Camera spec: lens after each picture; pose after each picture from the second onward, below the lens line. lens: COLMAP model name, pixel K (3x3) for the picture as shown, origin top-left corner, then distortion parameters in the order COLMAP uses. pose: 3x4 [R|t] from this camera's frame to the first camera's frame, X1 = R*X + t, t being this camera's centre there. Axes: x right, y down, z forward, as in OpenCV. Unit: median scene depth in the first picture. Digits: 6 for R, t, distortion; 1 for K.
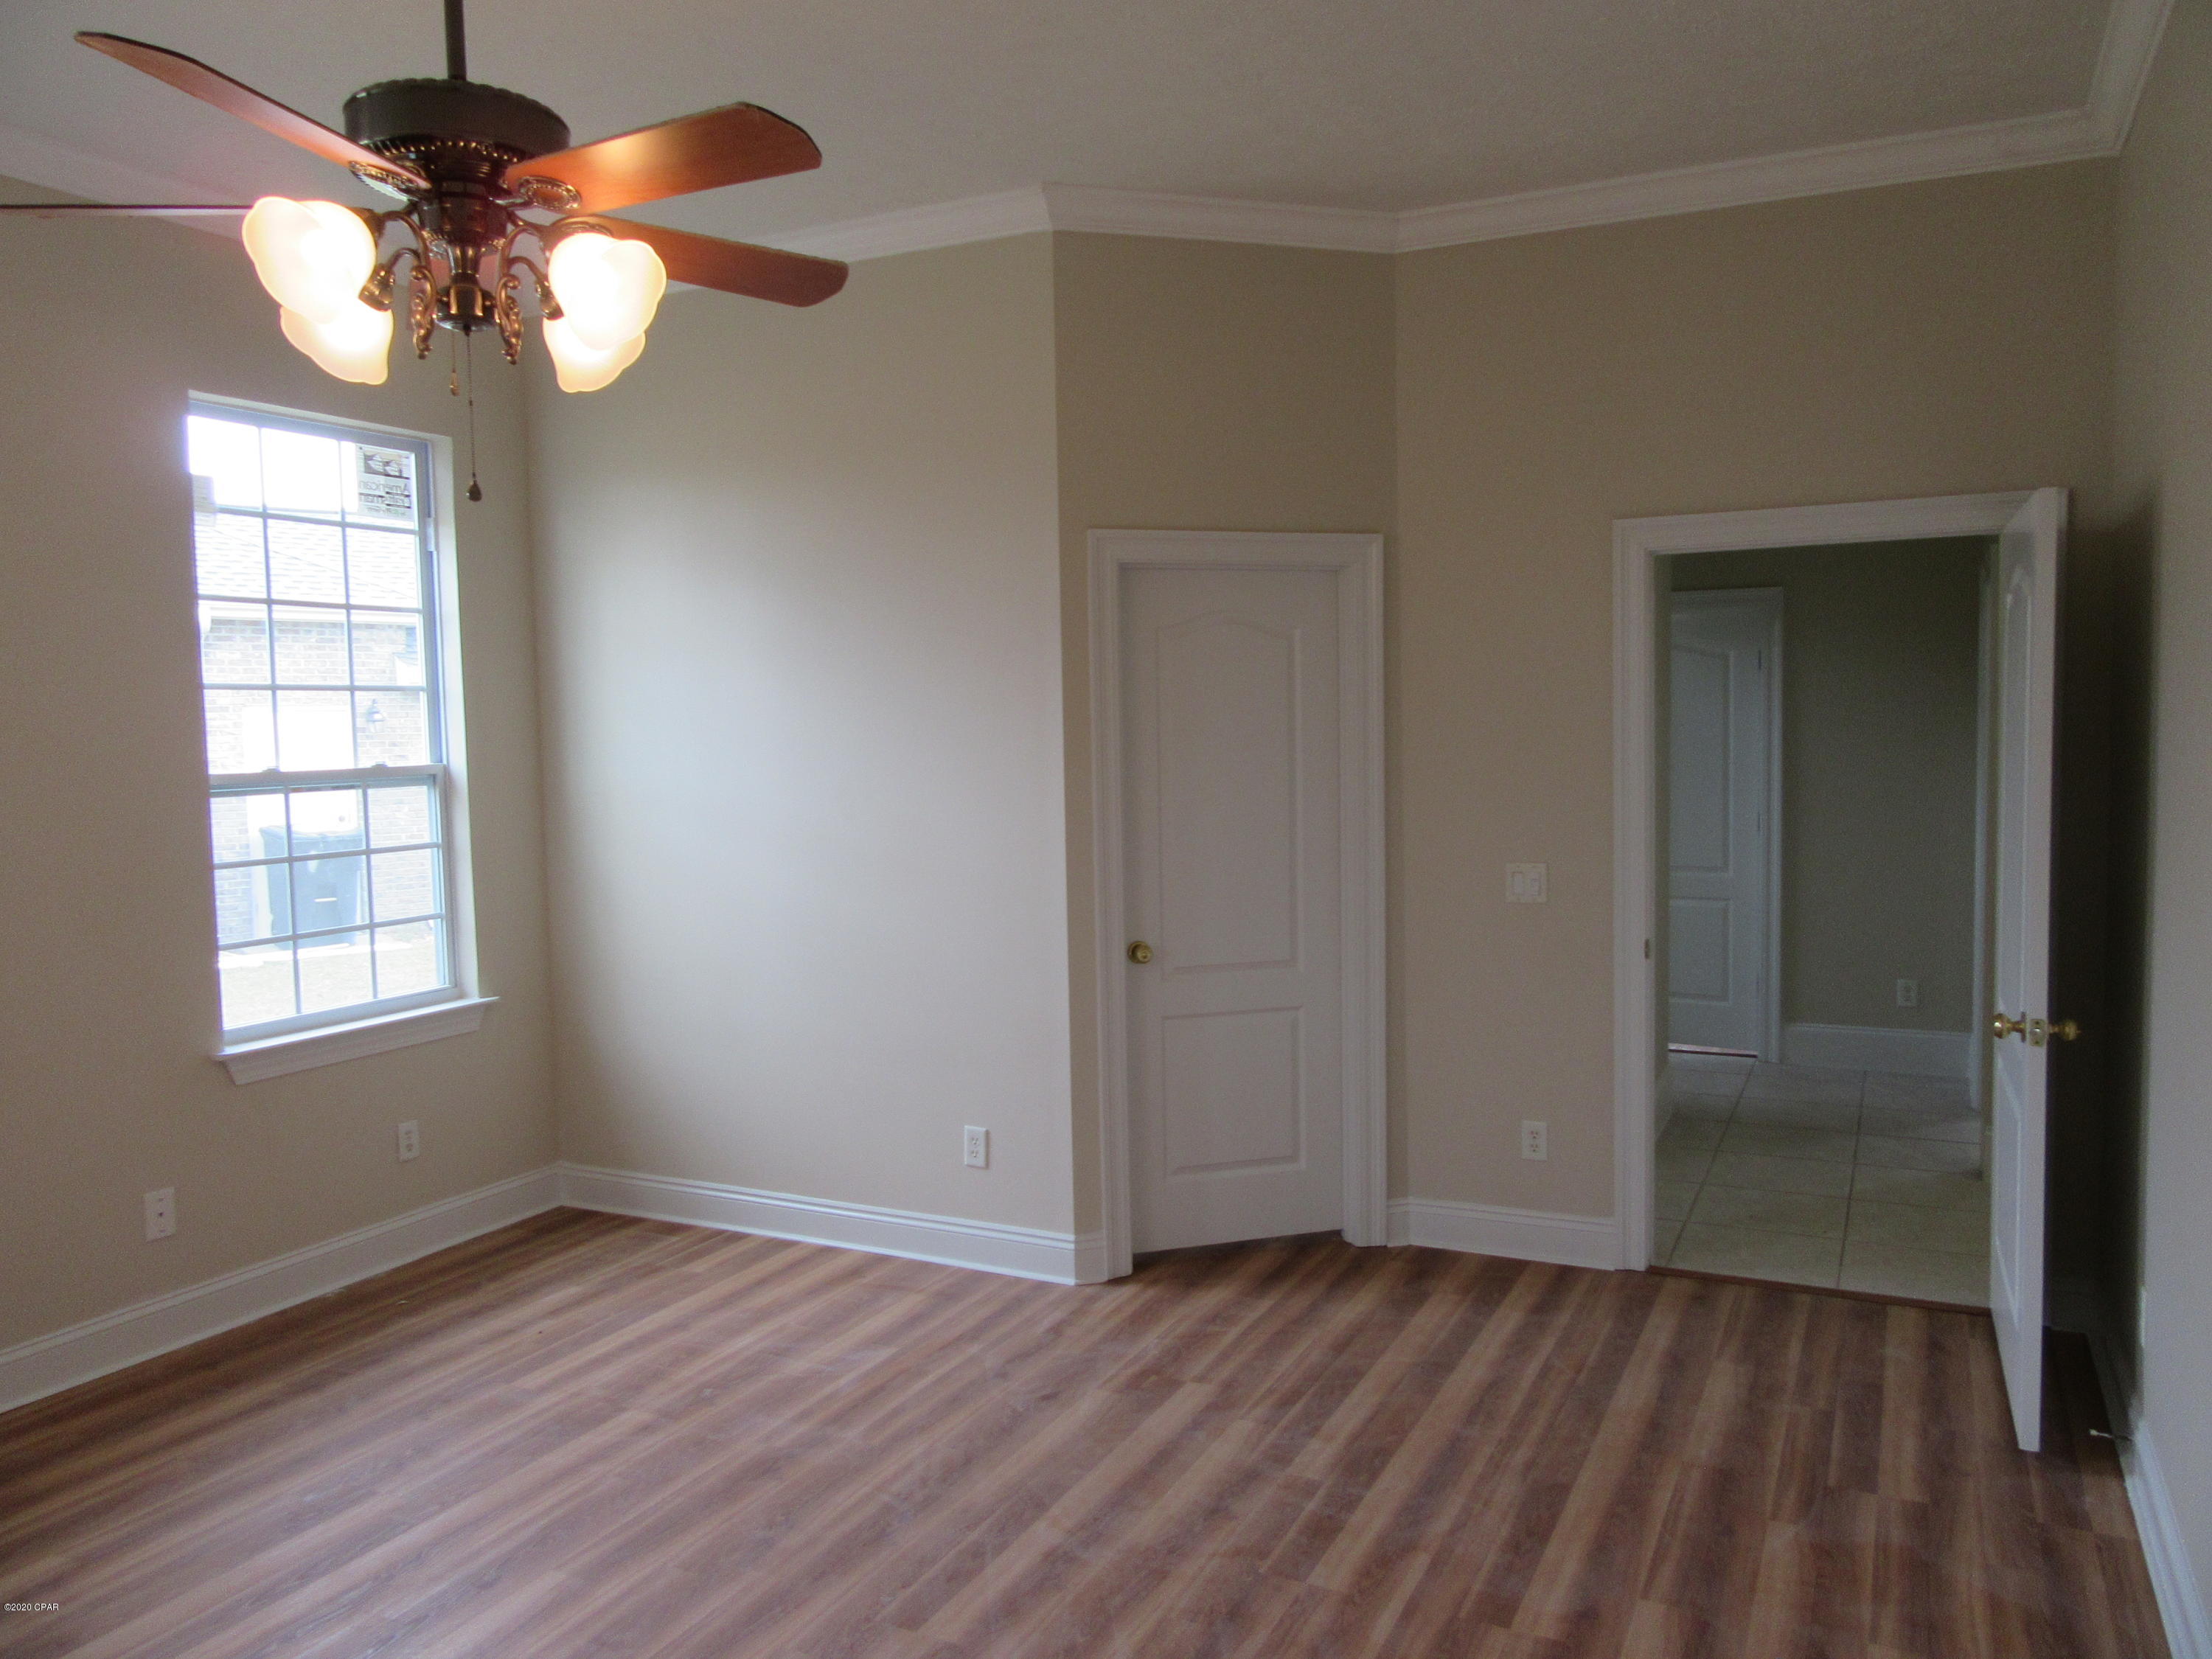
lens RADIAL K [[1617.4, 0, 1106.0], [0, 1617.4, 829.5], [0, 0, 1]] dist [-0.006787, -0.000837]
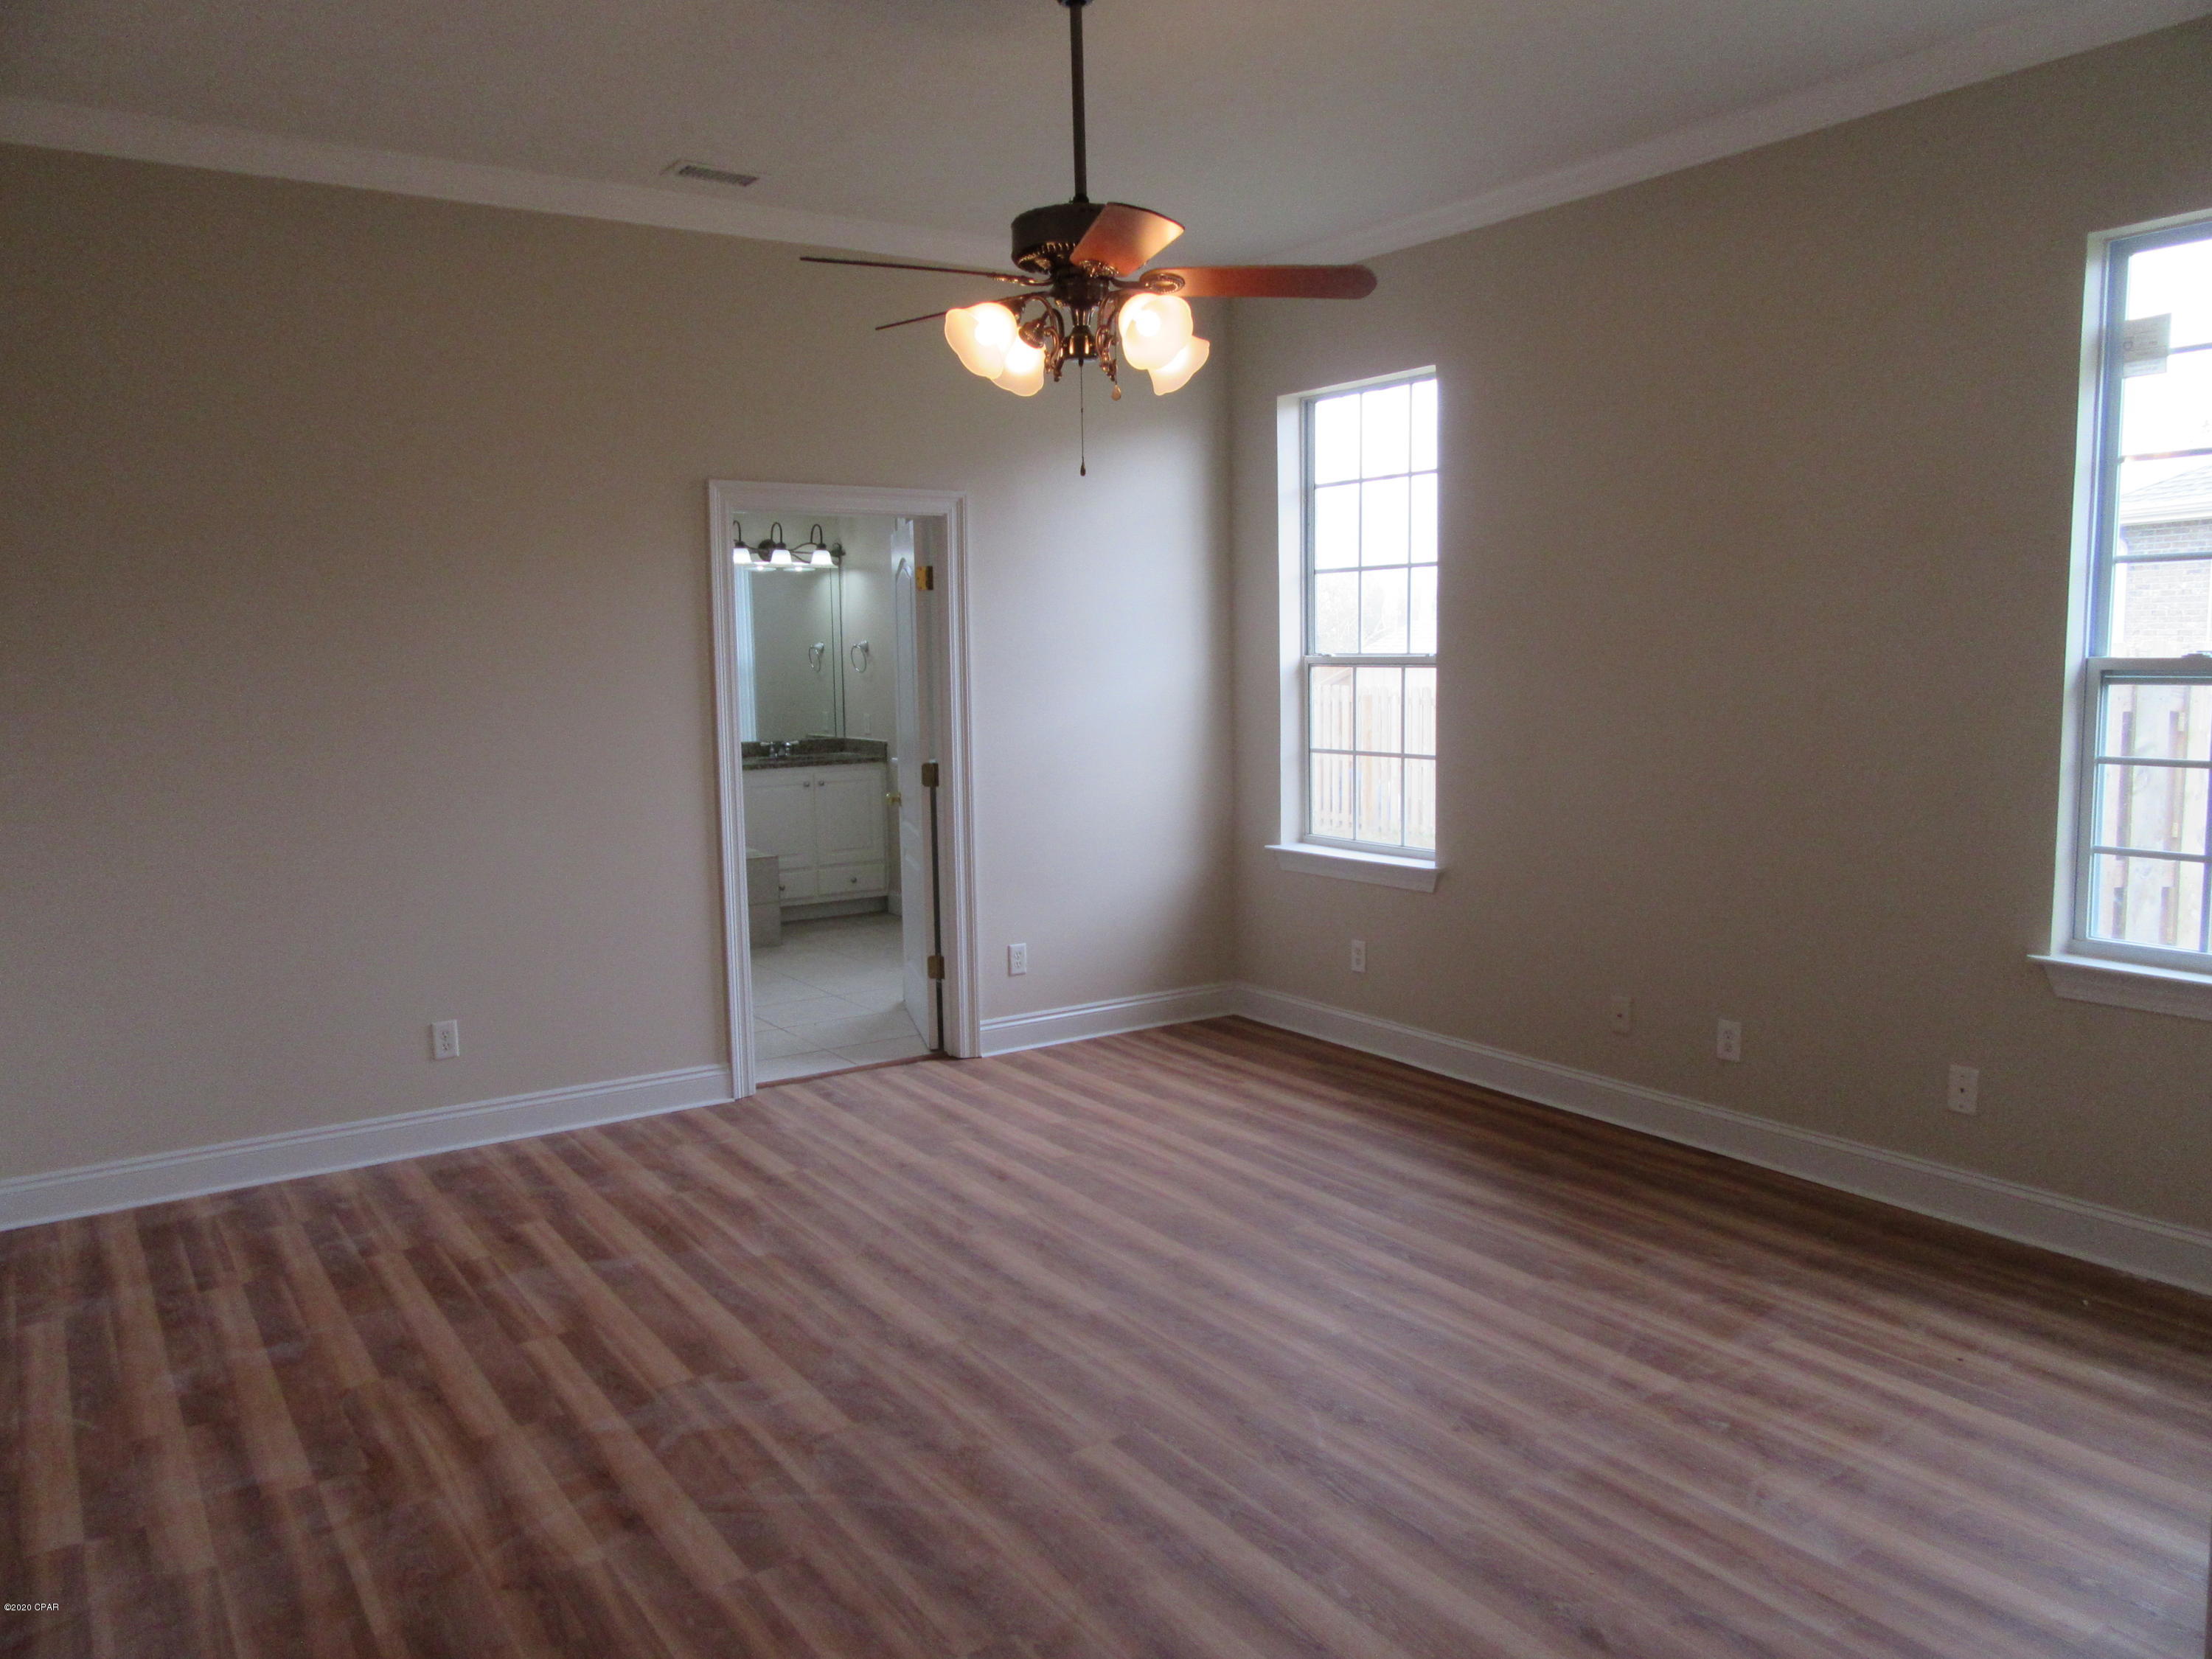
lens RADIAL K [[1617.4, 0, 1106.0], [0, 1617.4, 829.5], [0, 0, 1]] dist [-0.006787, -0.000837]
pose [[-0.480002, 0.127650, -0.867931, 0.585710], [-0.039284, 0.985237, 0.166628, -0.077948], [0.876388, 0.114078, -0.467901, 1.080300]]
